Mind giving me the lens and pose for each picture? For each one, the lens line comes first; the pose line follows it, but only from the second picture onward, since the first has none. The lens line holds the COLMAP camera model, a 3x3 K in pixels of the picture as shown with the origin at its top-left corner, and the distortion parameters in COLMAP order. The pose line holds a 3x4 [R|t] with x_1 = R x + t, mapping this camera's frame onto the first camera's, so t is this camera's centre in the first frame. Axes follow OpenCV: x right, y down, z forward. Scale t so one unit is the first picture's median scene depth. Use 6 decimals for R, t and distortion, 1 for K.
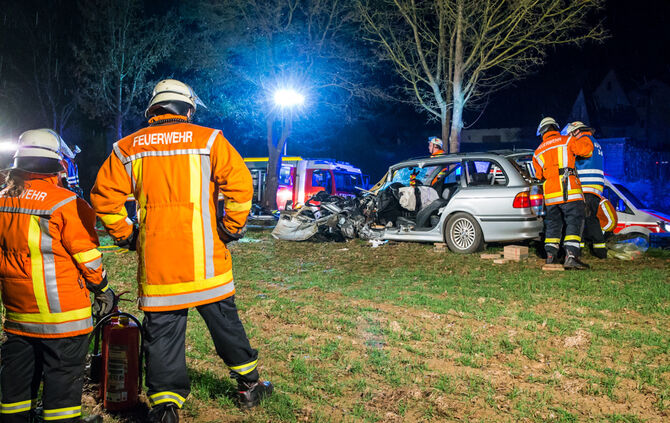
lens RADIAL K [[637.9, 0, 336.6], [0, 637.9, 233.6], [0, 0, 1]] dist [-0.013391, 0.002789]
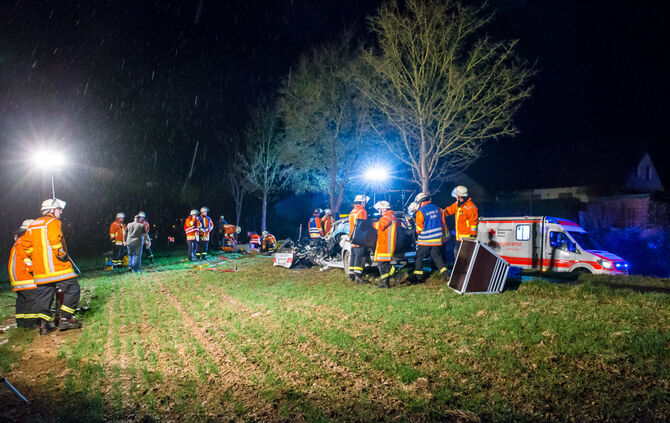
lens RADIAL K [[460.7, 0, 335.4], [0, 460.7, 228.0], [0, 0, 1]] dist [-0.098357, 0.073191]
pose [[0.937133, -0.004342, -0.348946, 0.475678], [-0.023349, 0.996902, -0.075111, -0.001145], [0.348191, 0.078536, 0.934128, -0.113378]]
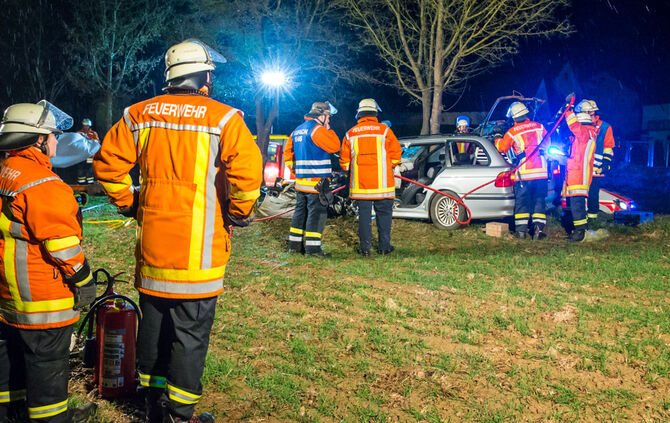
lens RADIAL K [[585.6, 0, 364.2], [0, 585.6, 213.7], [0, 0, 1]] dist [-0.092863, 0.111160]
pose [[0.995905, 0.004327, 0.090302, -0.024685], [-0.005375, 0.999921, 0.011374, -0.005479], [-0.090246, -0.011812, 0.995849, 0.054651]]
